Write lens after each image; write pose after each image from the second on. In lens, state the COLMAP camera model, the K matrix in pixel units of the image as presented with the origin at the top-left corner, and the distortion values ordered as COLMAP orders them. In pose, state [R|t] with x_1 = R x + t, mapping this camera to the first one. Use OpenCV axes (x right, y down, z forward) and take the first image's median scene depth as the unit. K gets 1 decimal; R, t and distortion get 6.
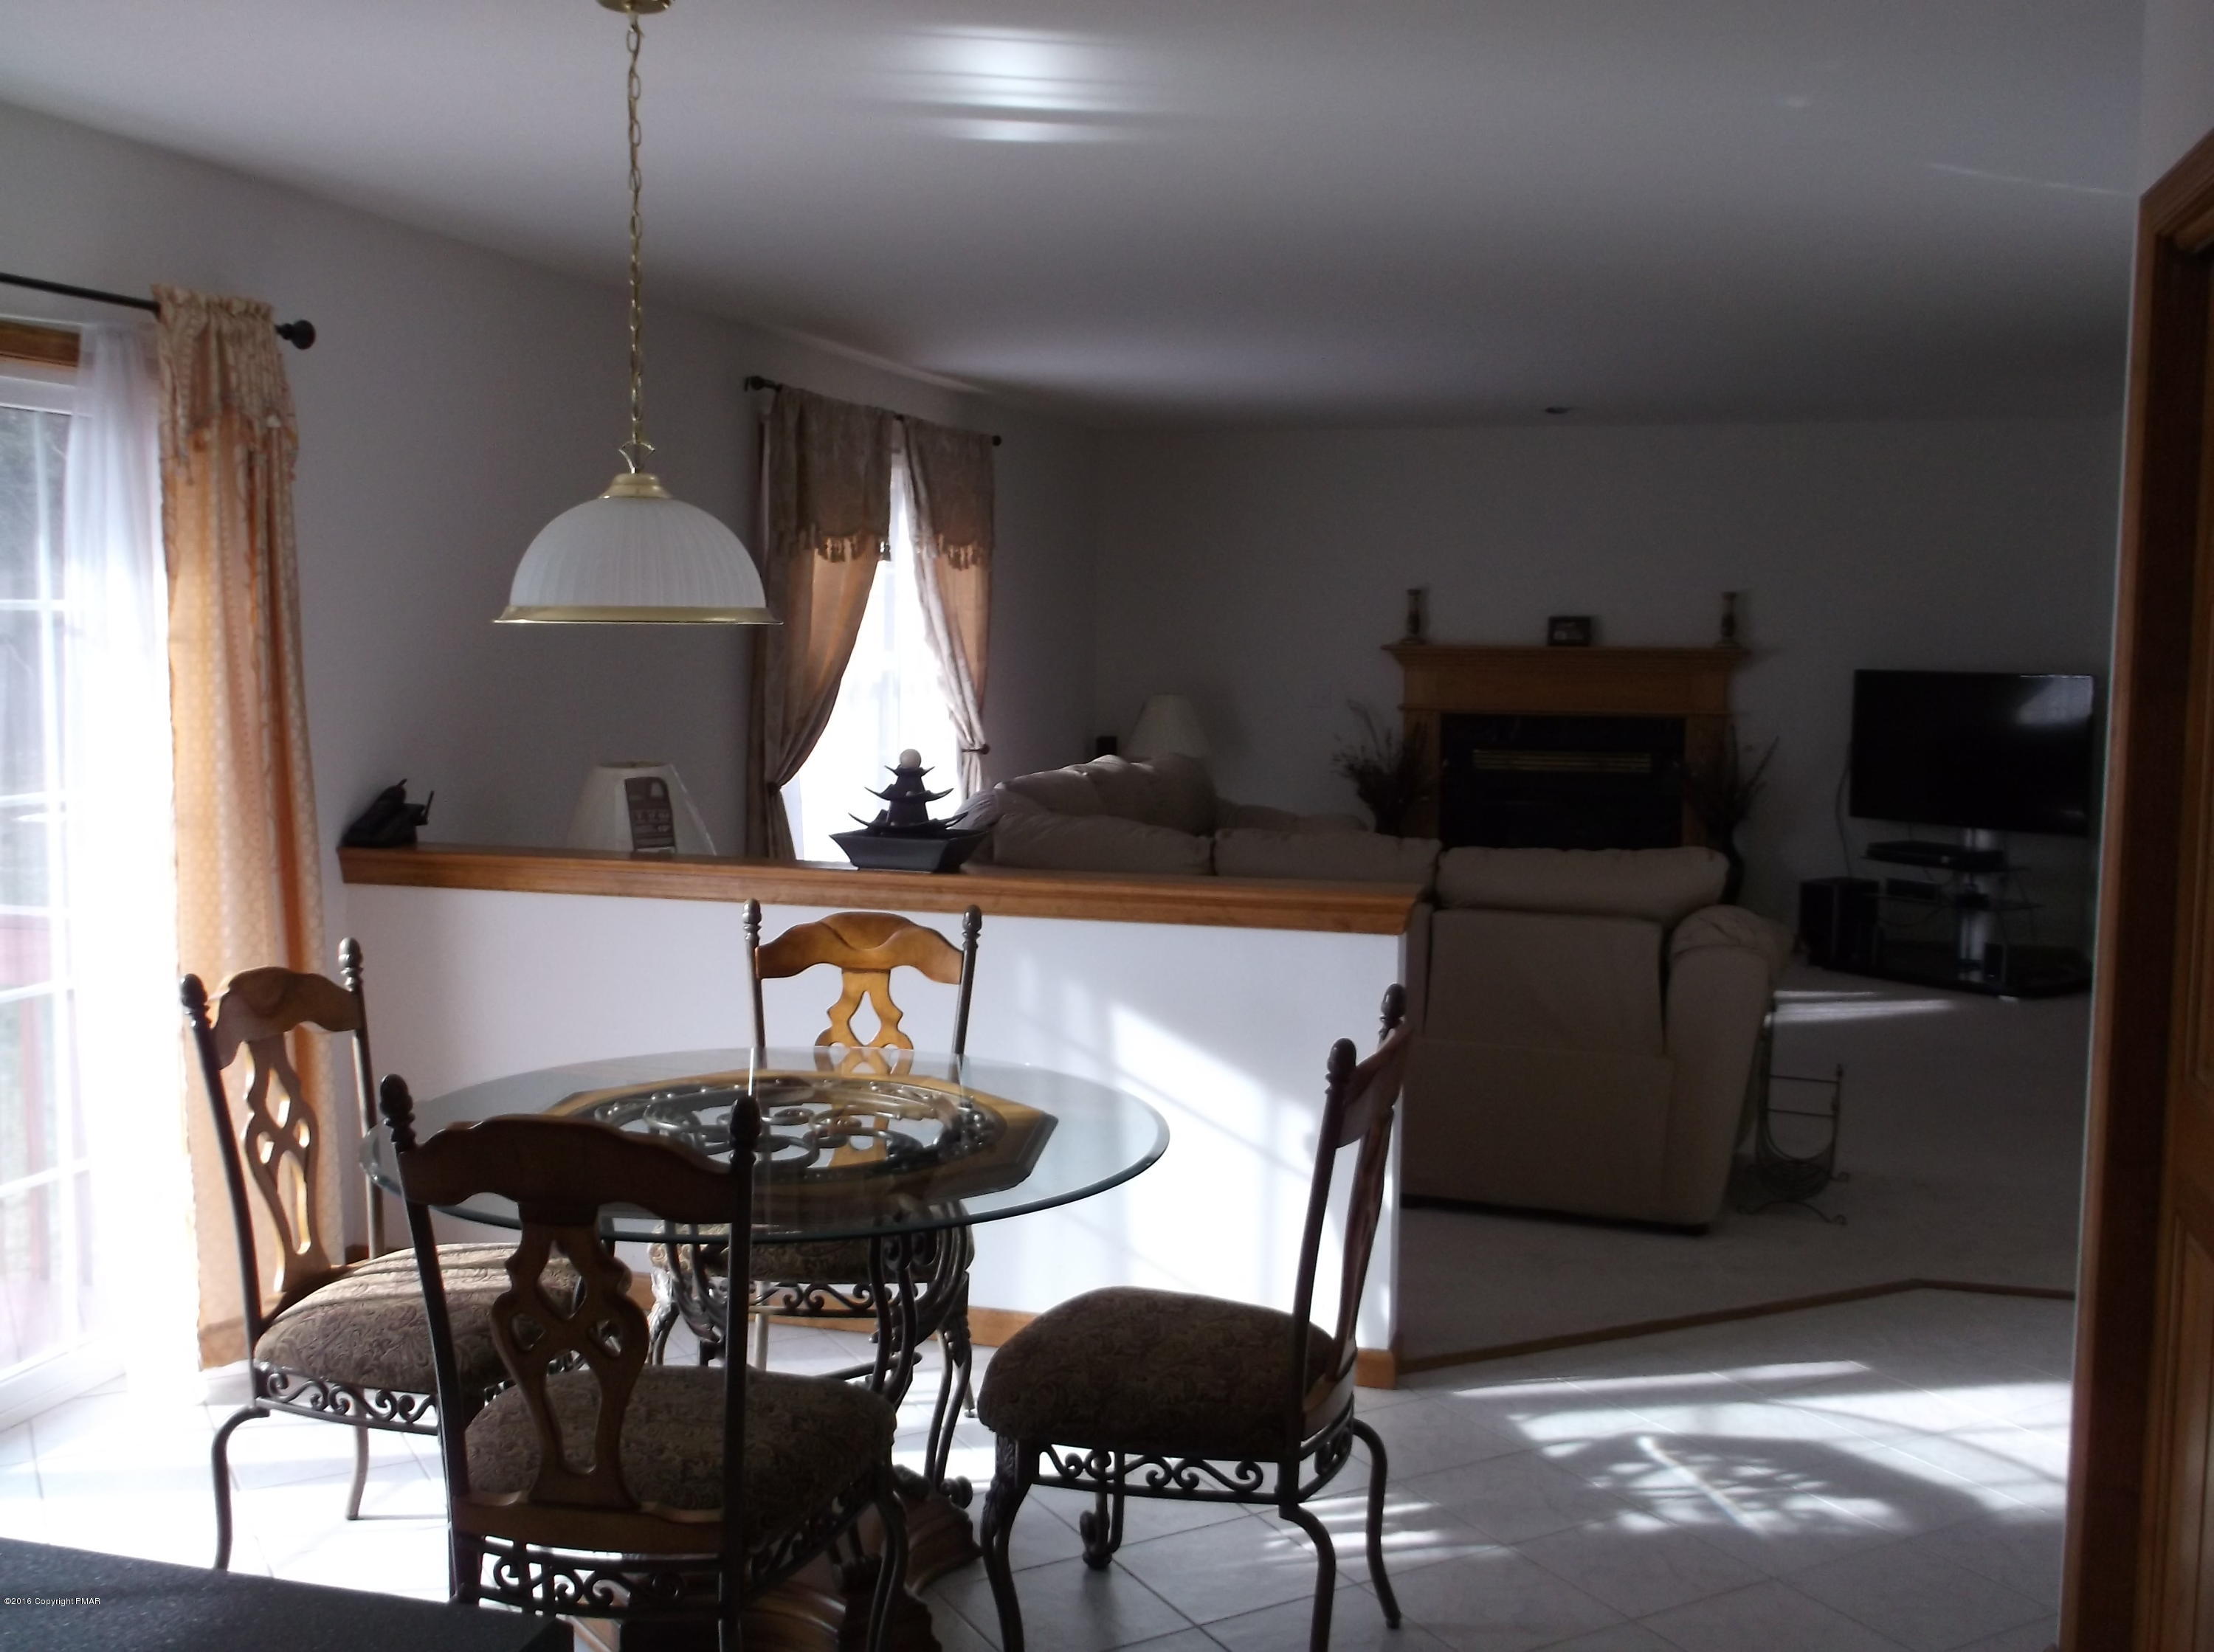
lens RADIAL K [[2157.3, 0, 1104.6], [0, 2157.3, 839.6], [0, 0, 1]] dist [0.011771, 0.000000]
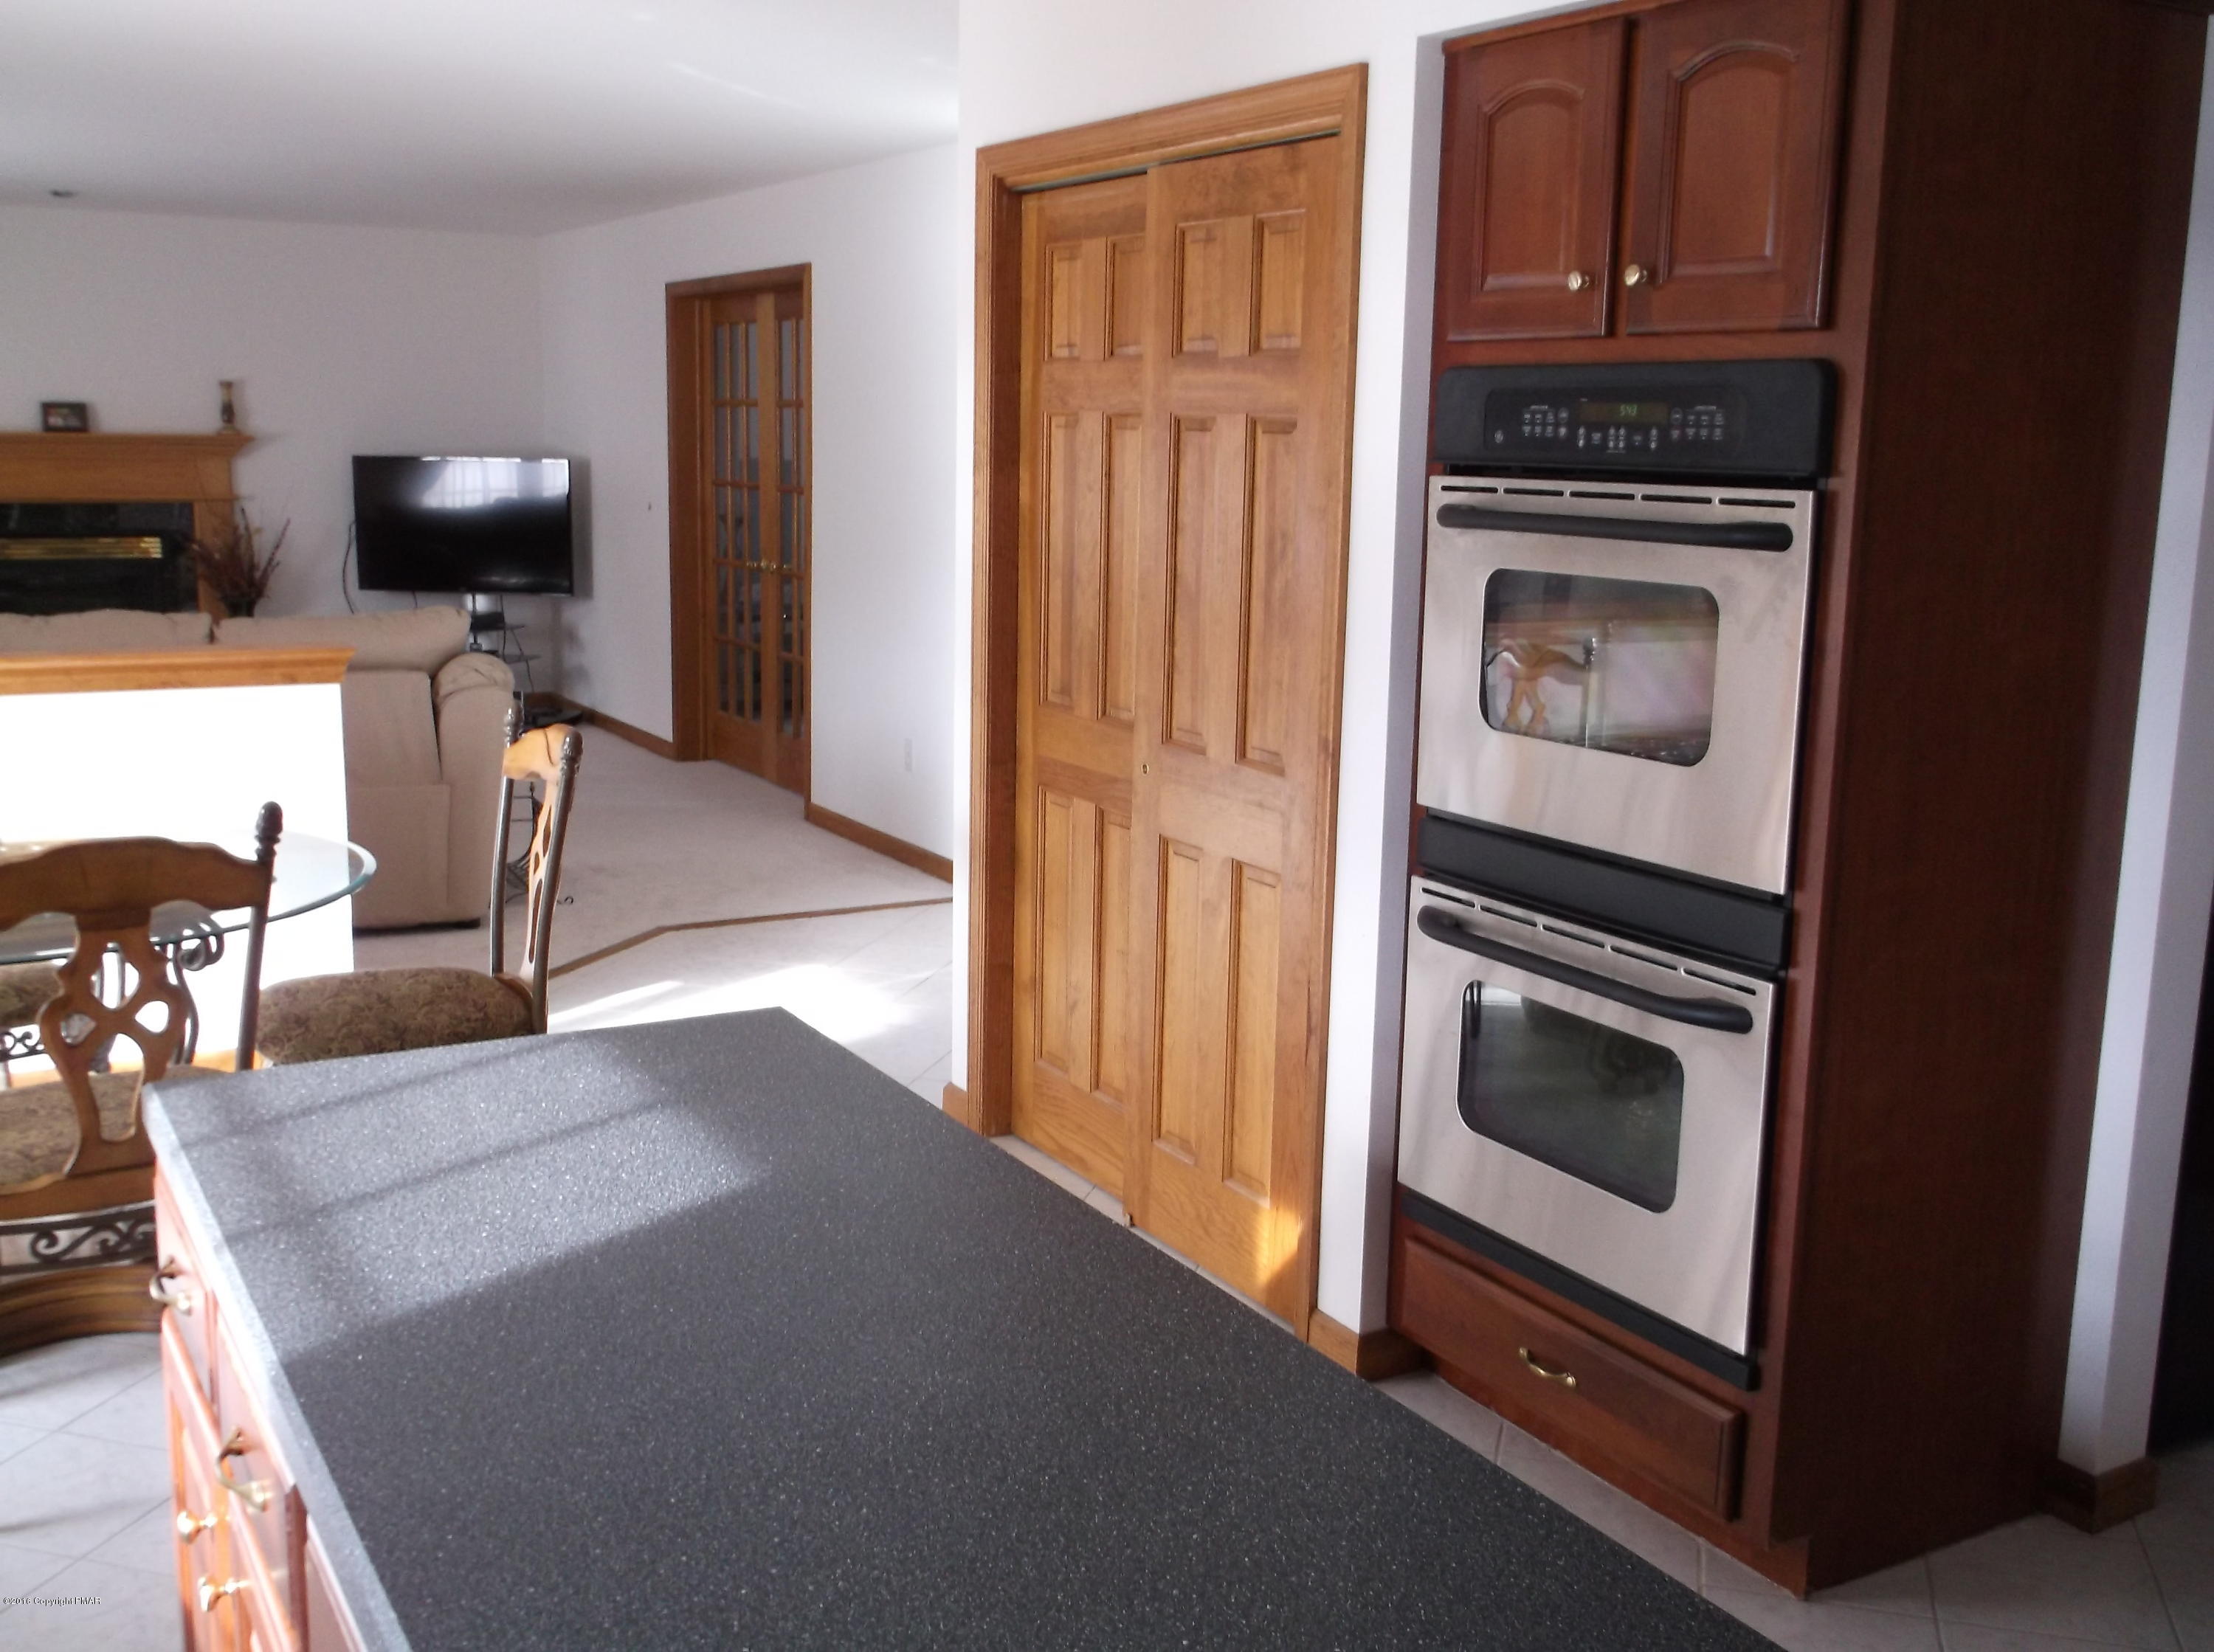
lens RADIAL K [[2157.3, 0, 1111.3], [0, 2157.3, 821.2], [0, 0, 1]] dist [0.011771, 0.000000]
pose [[0.700999, -0.123027, 0.702470, -0.189979], [0.060243, 0.991703, 0.113565, 0.004858], [-0.710613, -0.037290, 0.702594, -0.060638]]
